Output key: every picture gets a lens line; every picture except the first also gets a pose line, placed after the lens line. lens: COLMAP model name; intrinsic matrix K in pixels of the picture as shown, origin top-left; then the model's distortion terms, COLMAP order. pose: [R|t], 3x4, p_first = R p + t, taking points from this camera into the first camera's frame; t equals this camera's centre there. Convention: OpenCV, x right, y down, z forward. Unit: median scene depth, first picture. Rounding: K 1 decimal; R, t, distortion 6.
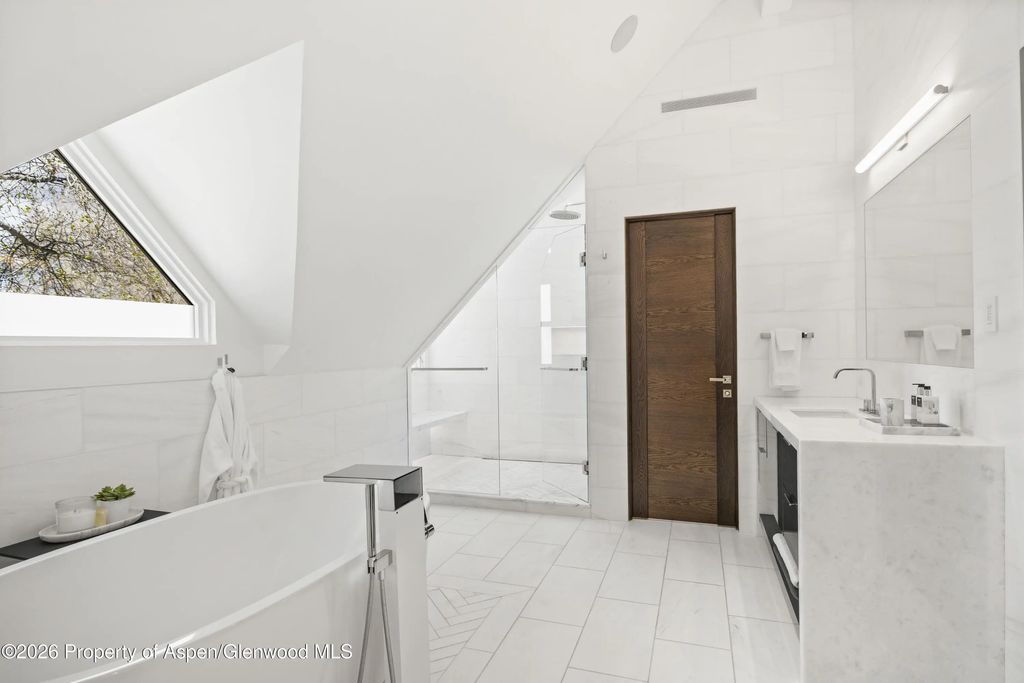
lens RADIAL K [[540.3, 0, 512.0], [0, 540.3, 341.5], [0, 0, 1]] dist [0.001054, 0.000217]
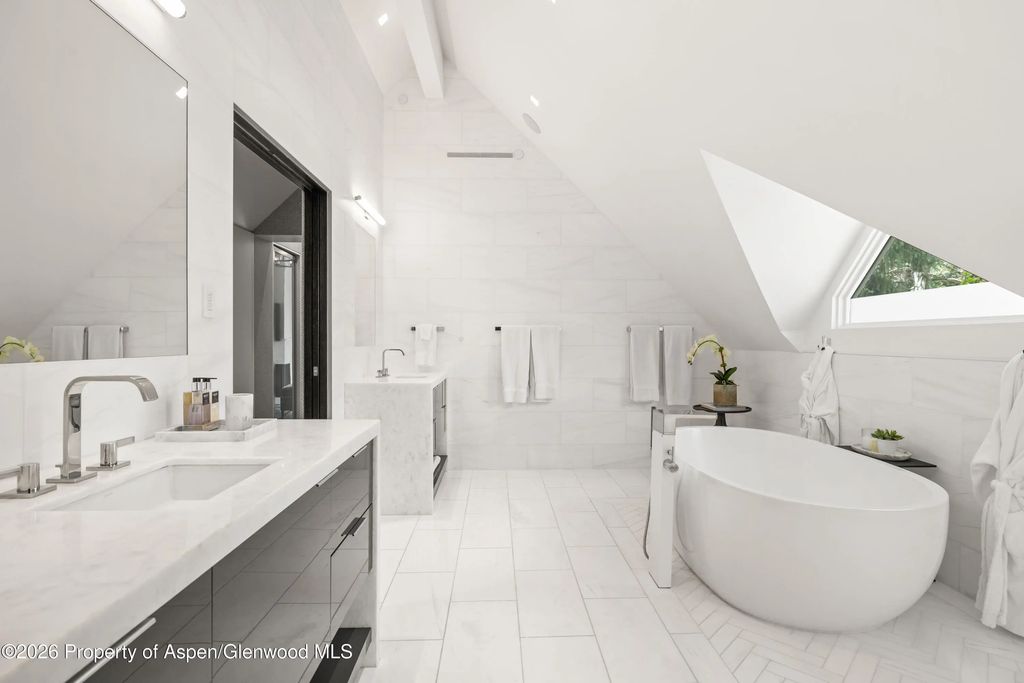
lens RADIAL K [[517.9, 0, 512.0], [0, 517.9, 341.5], [0, 0, 1]] dist [0.000496, 0.000301]
pose [[-0.935296, 0.013520, -0.353609, 0.480381], [0.014686, 0.999892, -0.000612, 0.025384], [0.353563, -0.005765, -0.935393, 1.515399]]
